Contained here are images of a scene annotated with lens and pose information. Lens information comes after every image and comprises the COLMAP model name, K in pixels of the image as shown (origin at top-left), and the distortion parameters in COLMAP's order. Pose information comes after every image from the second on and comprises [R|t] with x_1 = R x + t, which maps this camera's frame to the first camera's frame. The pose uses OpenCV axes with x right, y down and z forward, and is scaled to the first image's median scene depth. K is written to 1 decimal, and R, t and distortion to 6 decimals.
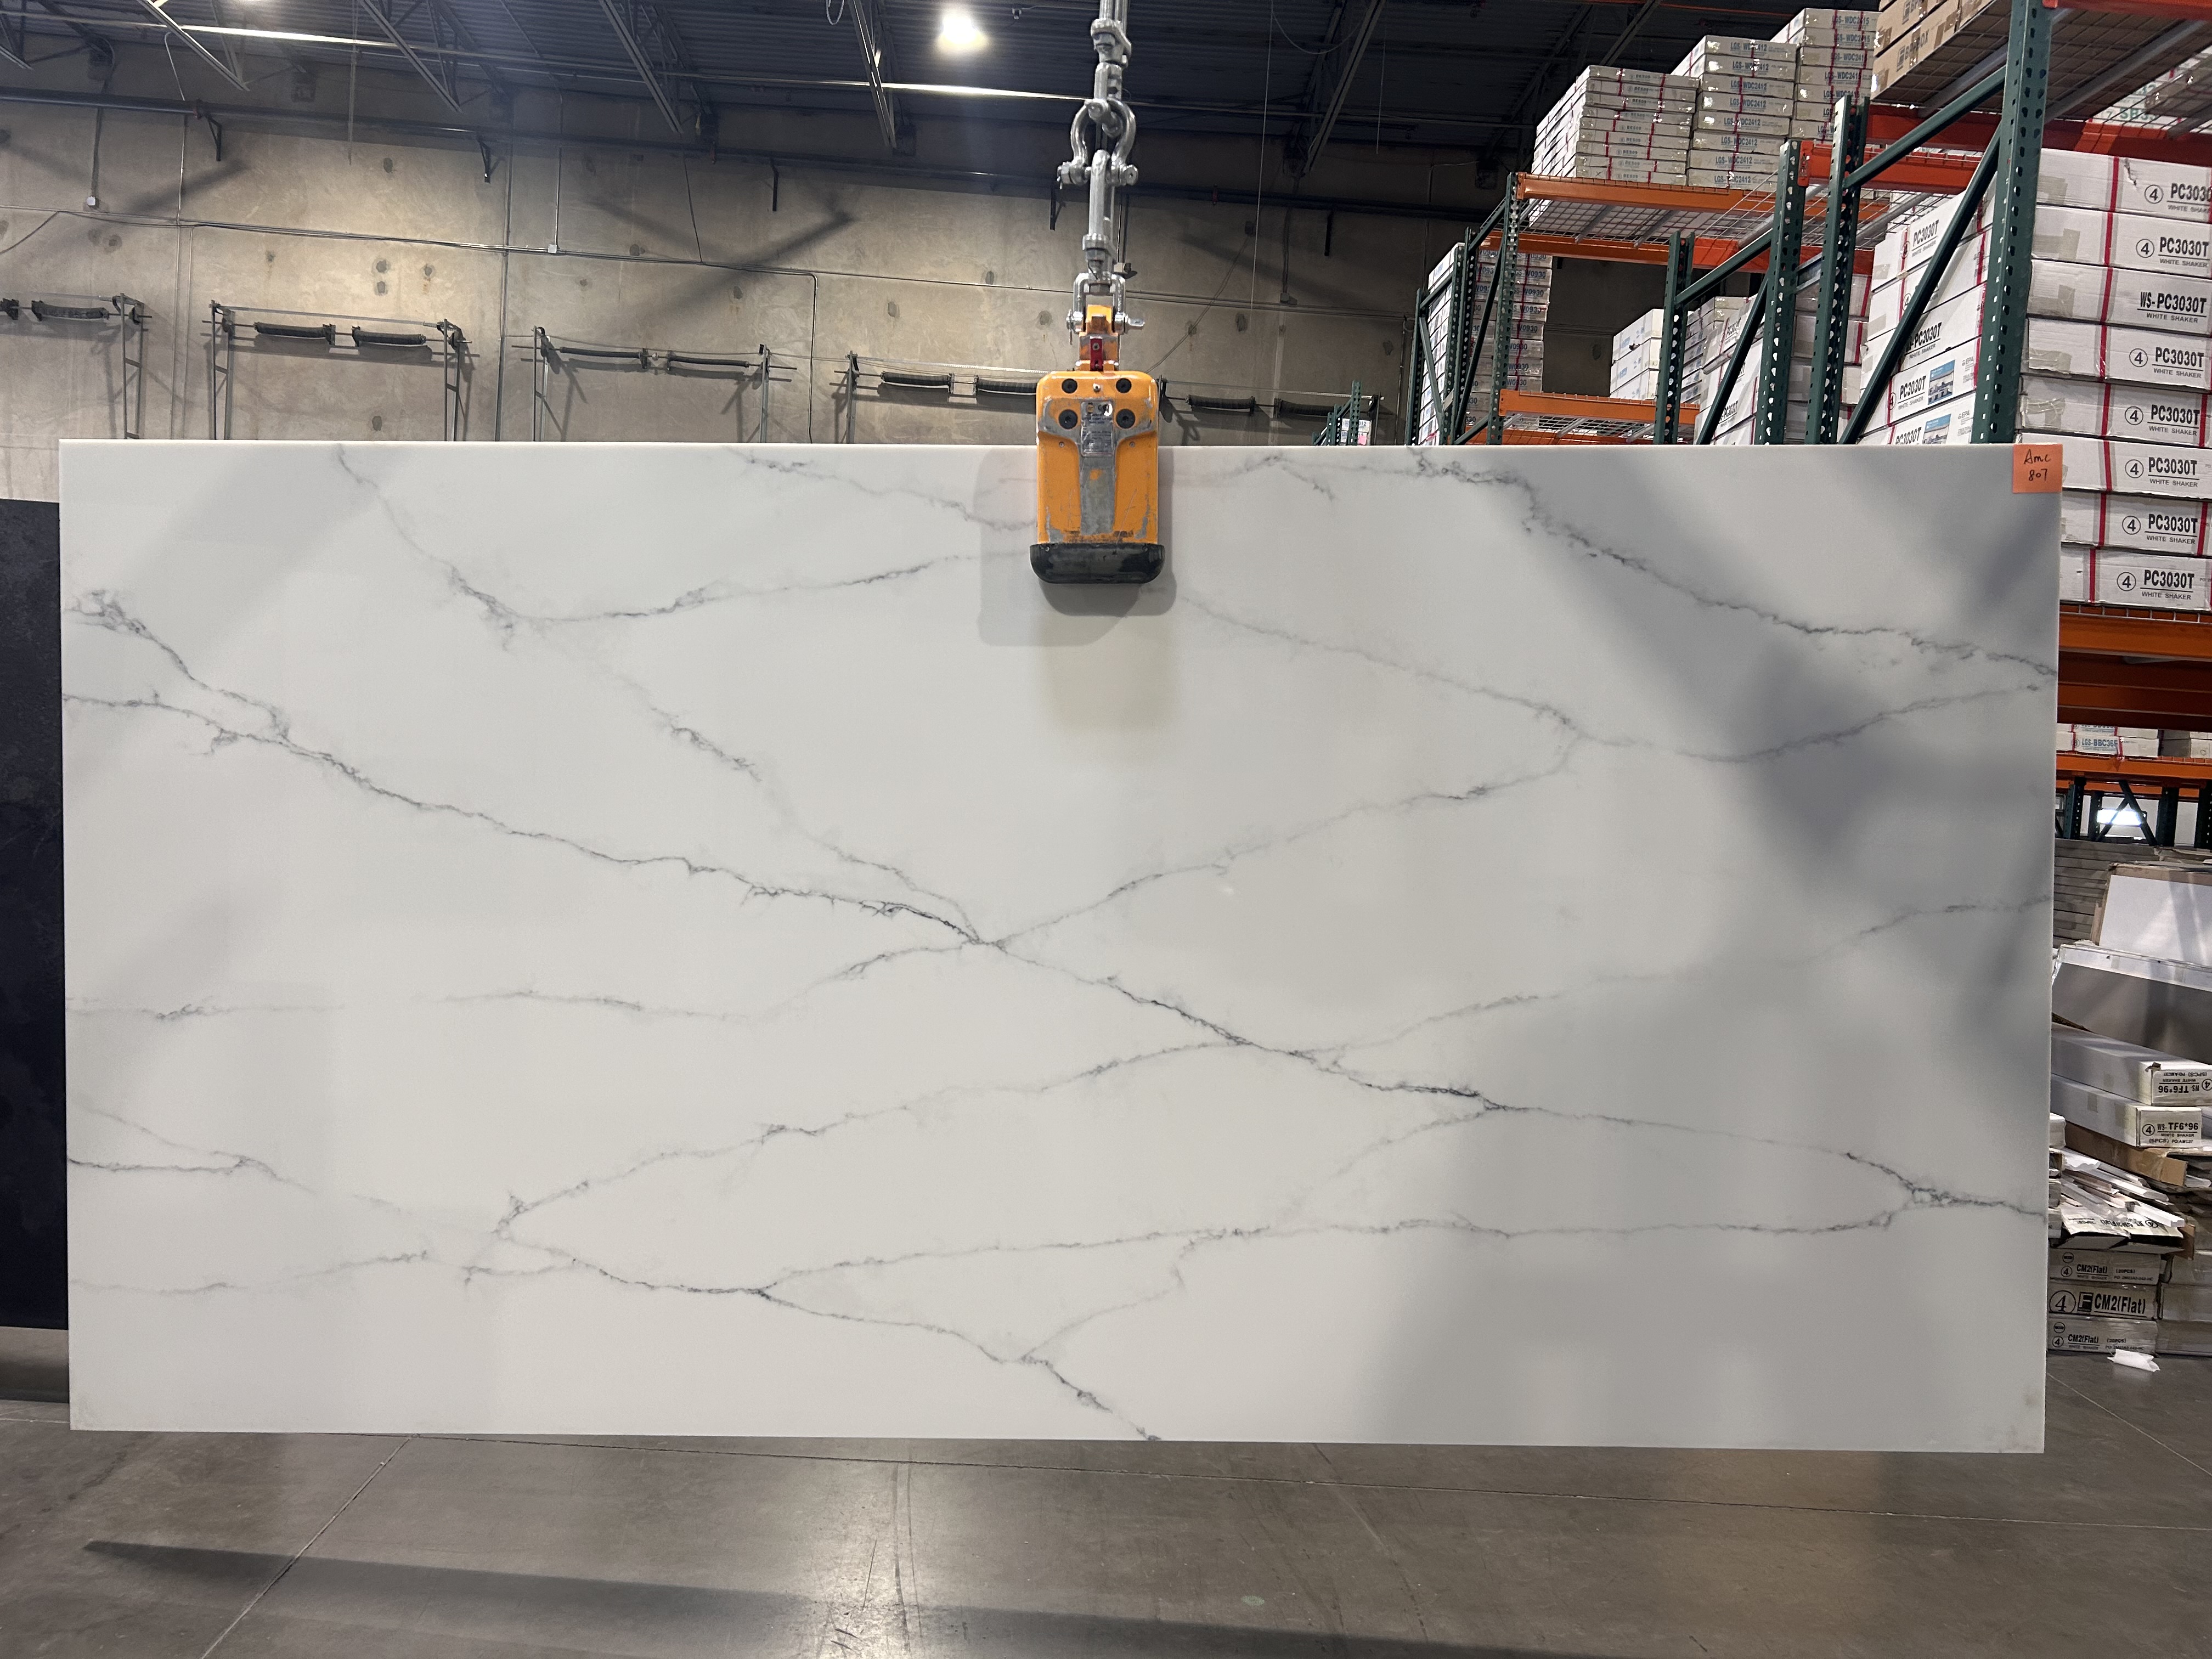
lens RADIAL K [[1674.6, 0, 1114.8], [0, 1674.6, 823.0], [0, 0, 1]] dist [0.041093, -0.047026]
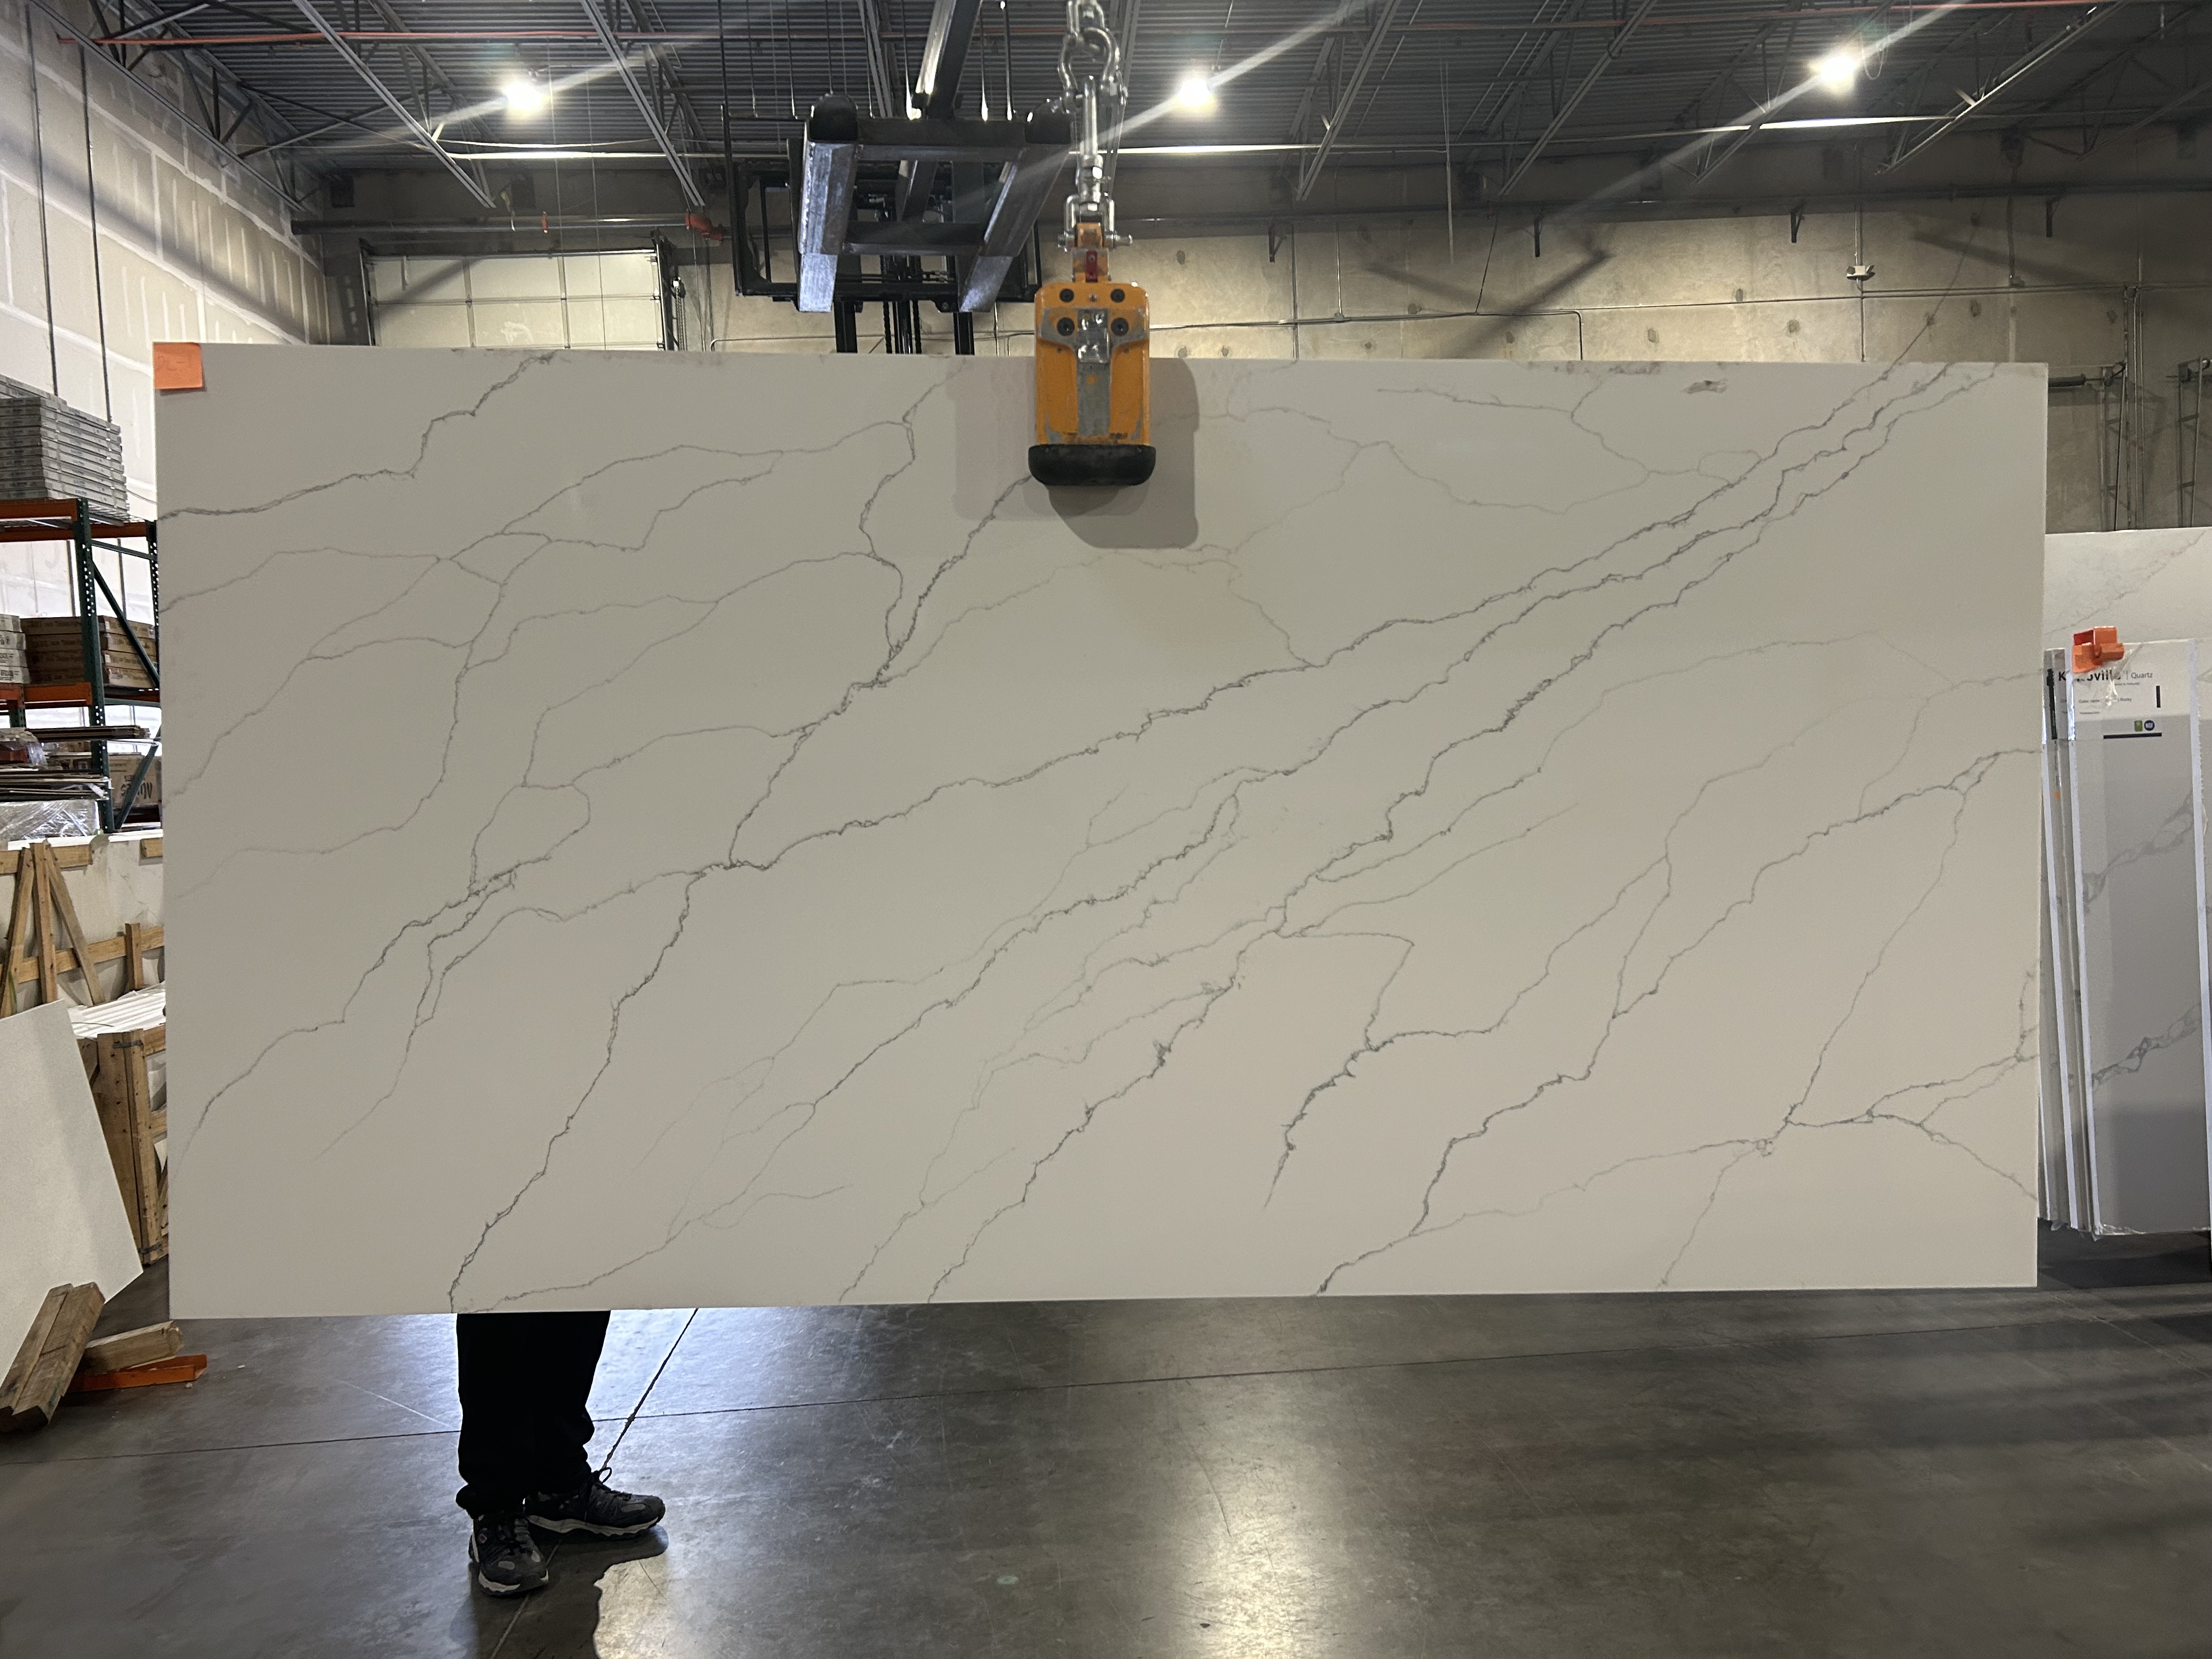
lens RADIAL K [[1674.6, 0, 1109.6], [0, 1674.6, 845.2], [0, 0, 1]] dist [0.041093, -0.047026]
pose [[0.993239, -0.115860, 0.007214, -0.526203], [0.115769, 0.993205, 0.011872, -0.039010], [-0.008541, -0.010956, 0.999904, -0.064614]]
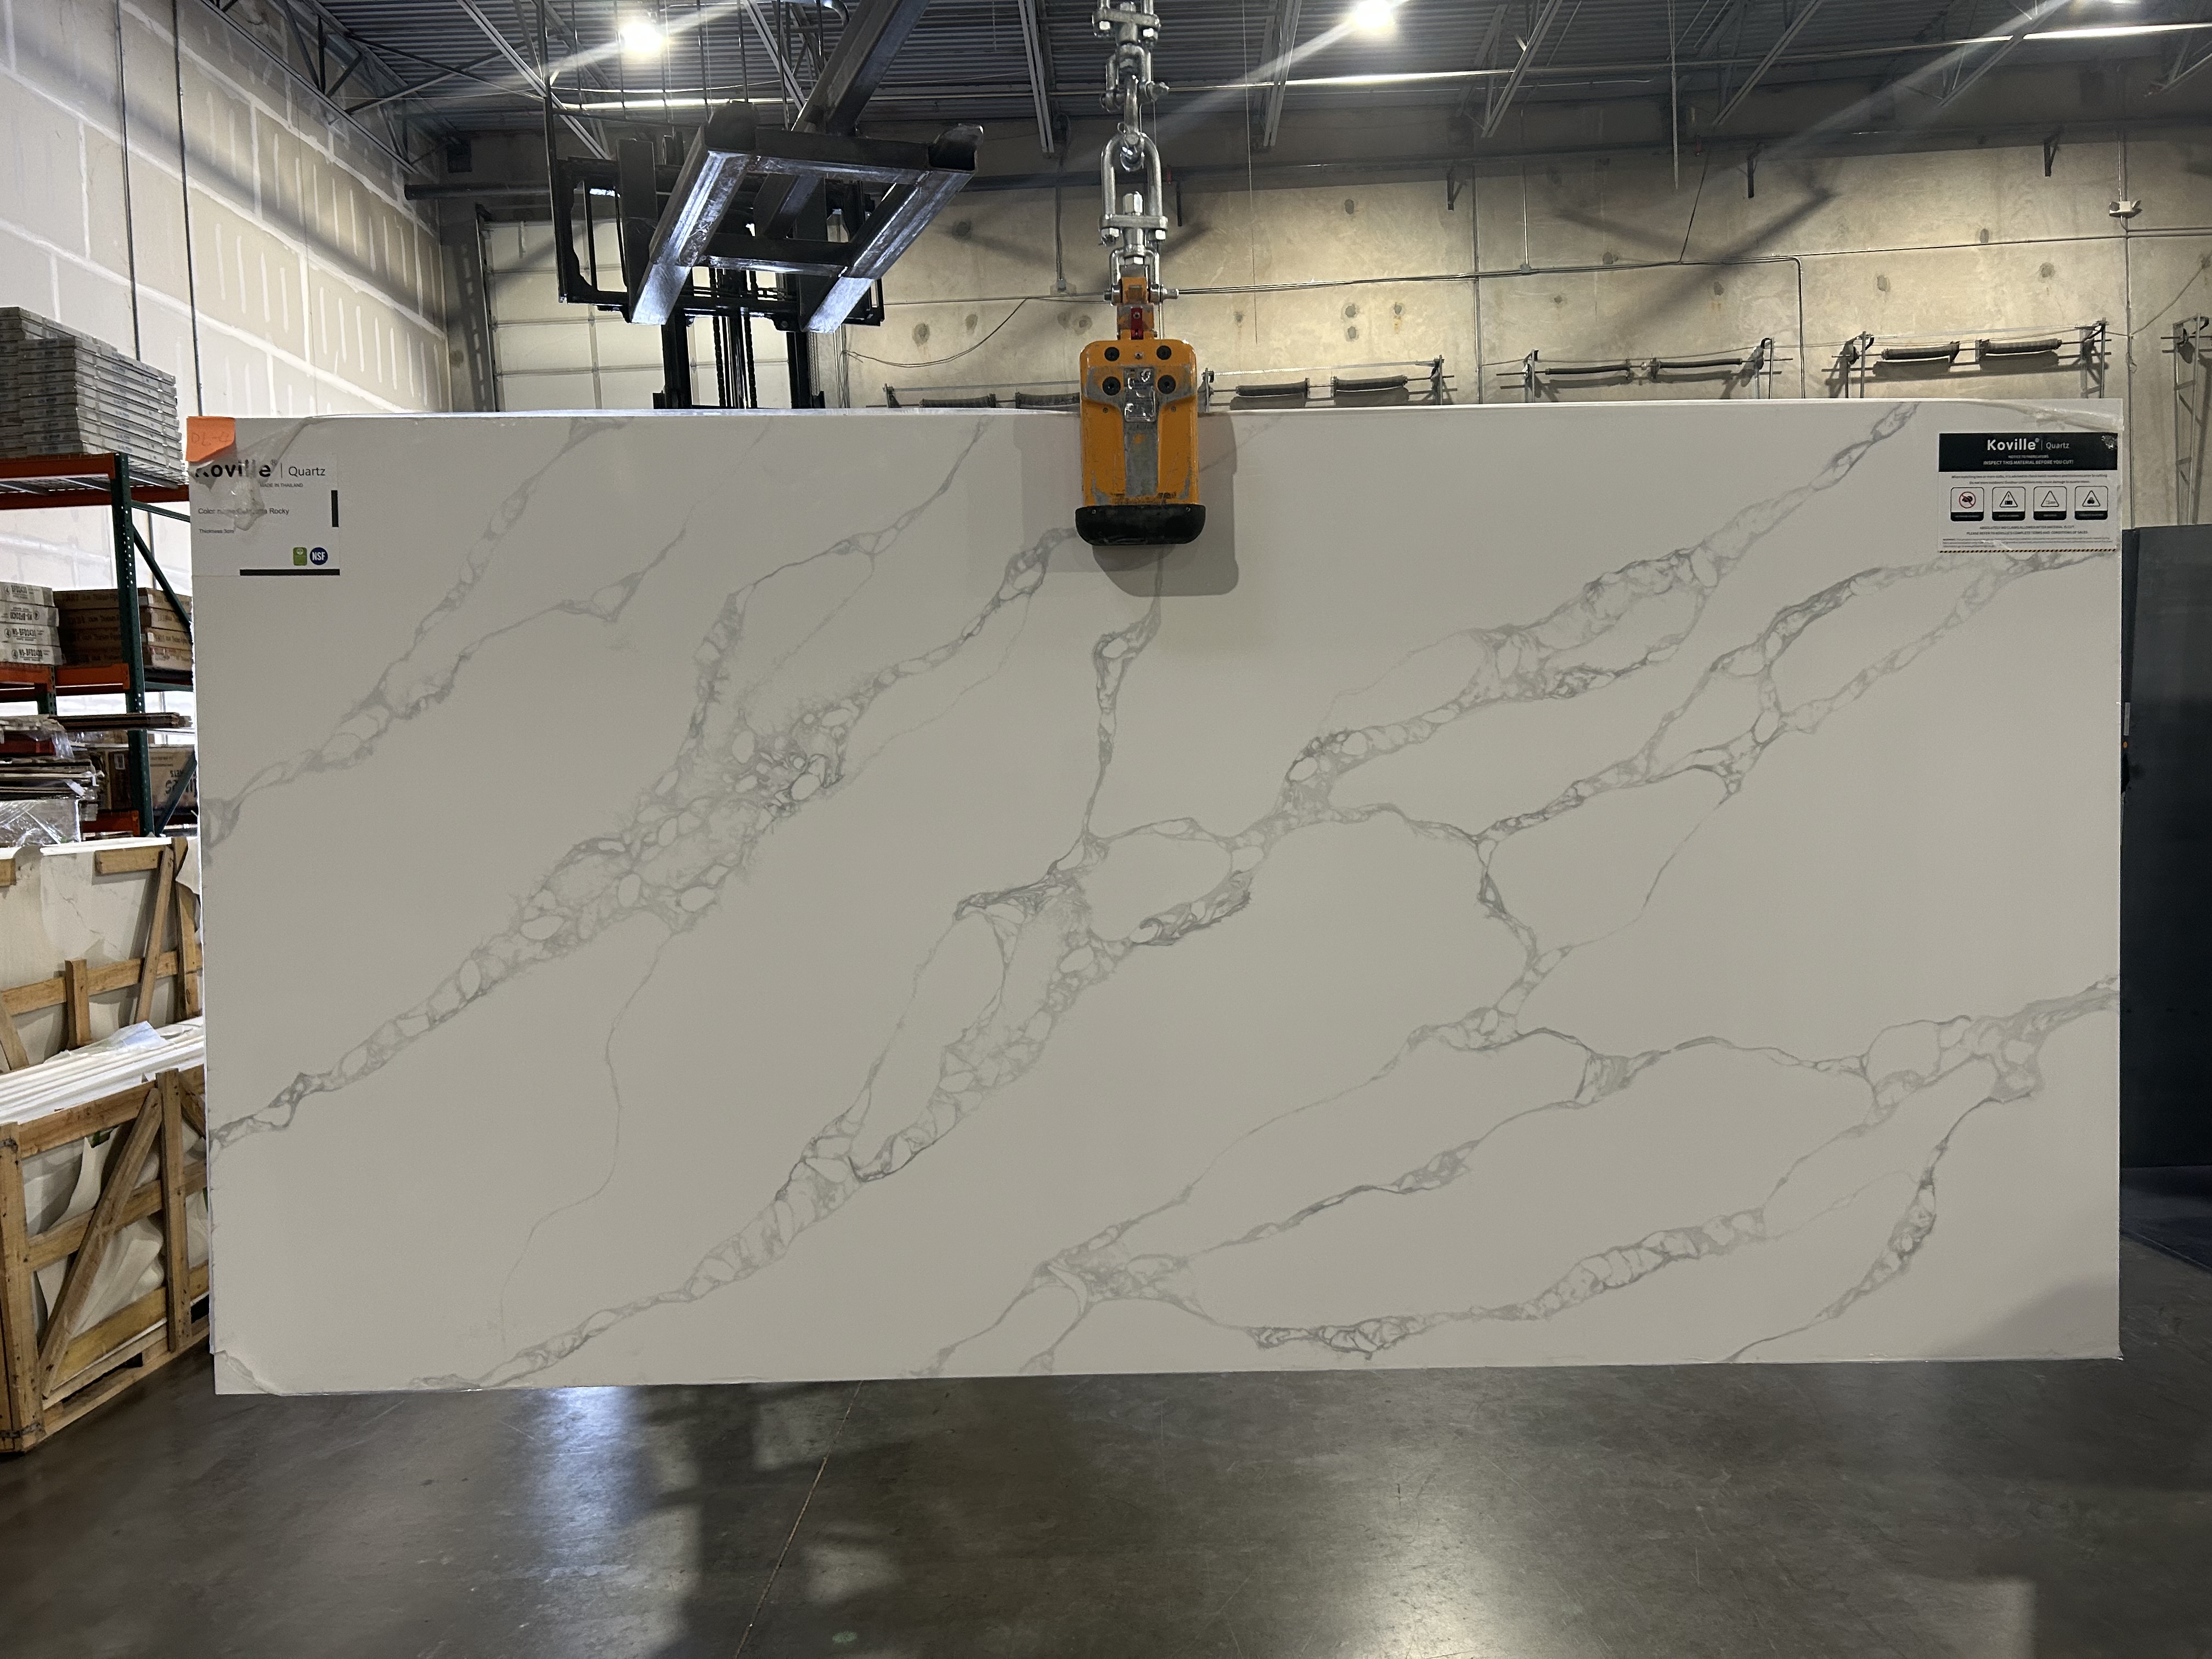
lens RADIAL K [[1674.6, 0, 1112.0], [0, 1674.6, 834.2], [0, 0, 1]] dist [0.041093, -0.047026]
pose [[0.991794, -0.108820, -0.067101, -0.540576], [0.108891, 0.994050, -0.002614, -0.043371], [0.066986, -0.004714, 0.997743, 0.024192]]
